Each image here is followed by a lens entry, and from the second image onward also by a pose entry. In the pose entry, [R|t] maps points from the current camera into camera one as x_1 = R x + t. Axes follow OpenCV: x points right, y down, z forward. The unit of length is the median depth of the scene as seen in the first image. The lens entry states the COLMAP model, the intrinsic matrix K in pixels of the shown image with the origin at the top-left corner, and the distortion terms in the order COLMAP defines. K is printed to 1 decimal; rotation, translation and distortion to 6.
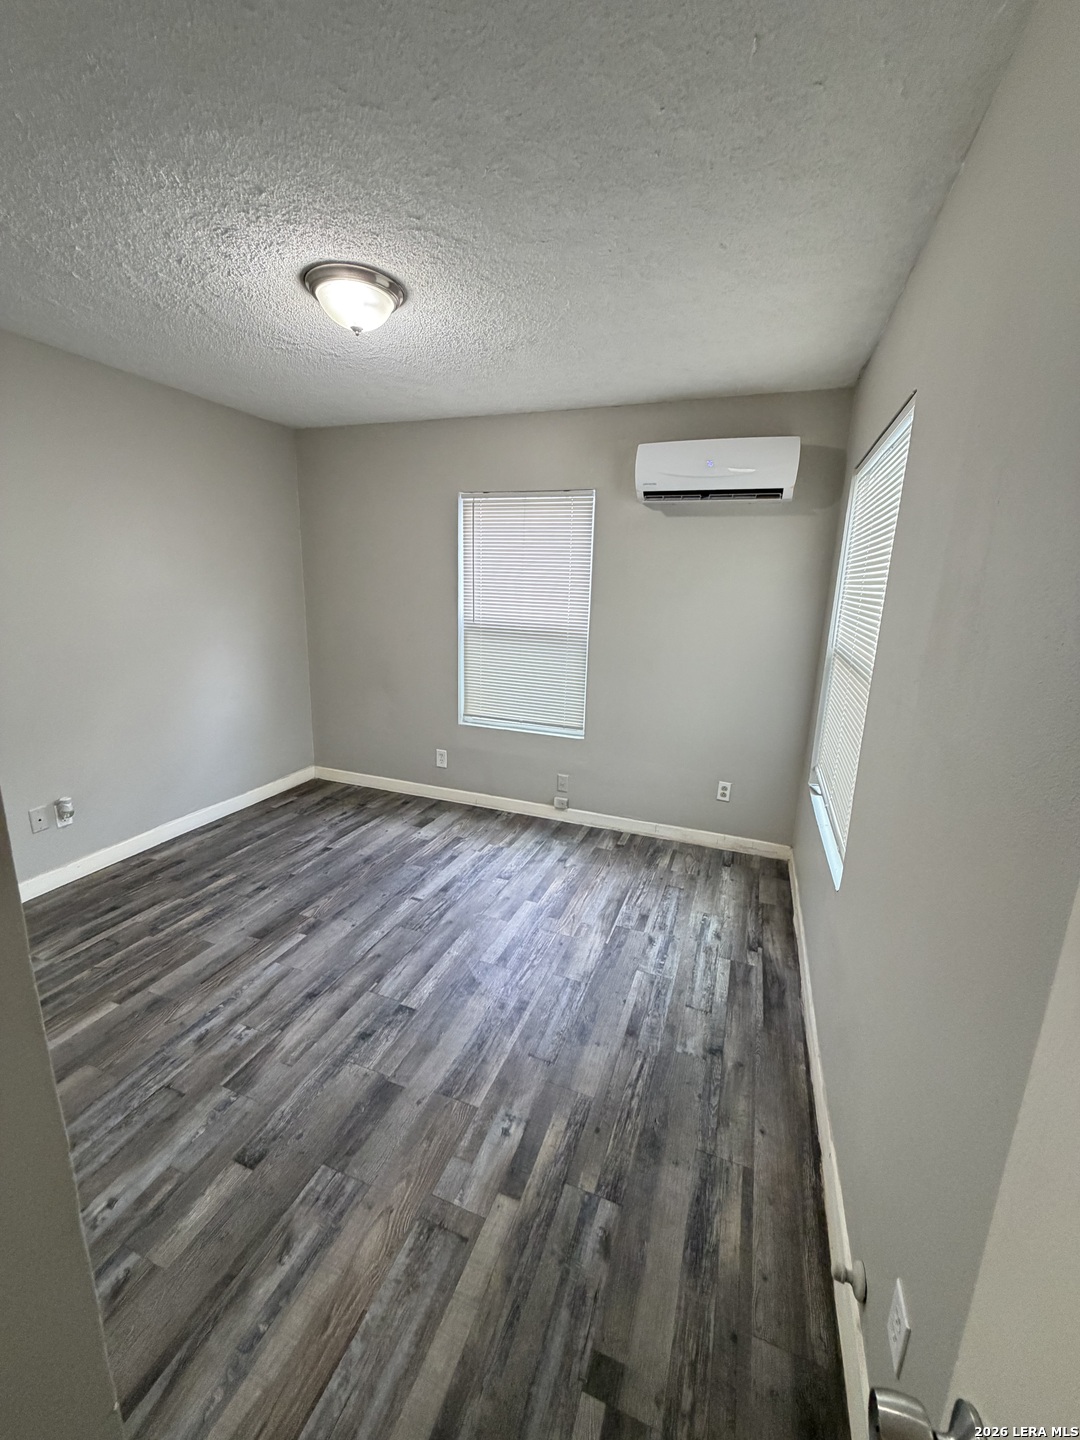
lens RADIAL K [[575.1, 0, 537.8], [0, 575.1, 715.6], [0, 0, 1]] dist [-0.000285, 0.000171]
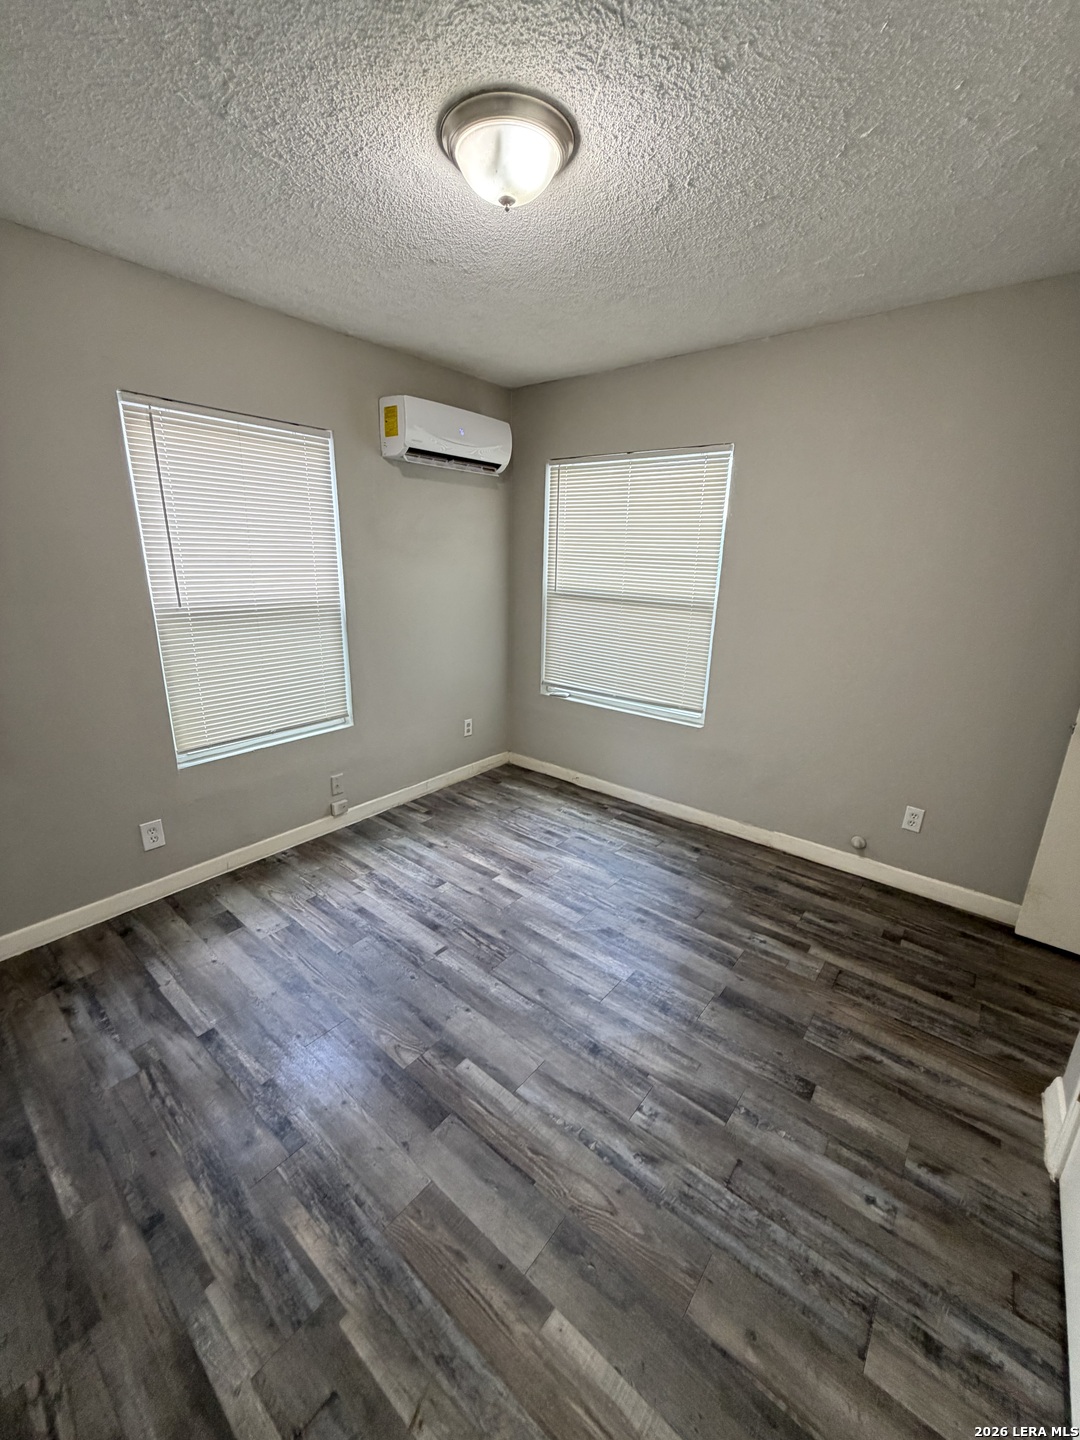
lens RADIAL K [[575.1, 0, 537.8], [0, 575.1, 715.6], [0, 0, 1]] dist [-0.000285, 0.000171]
pose [[0.318287, -0.283549, 0.904596, -0.944237], [0.200412, 0.952780, 0.228136, -0.178362], [-0.926568, 0.108679, 0.360084, 0.643169]]
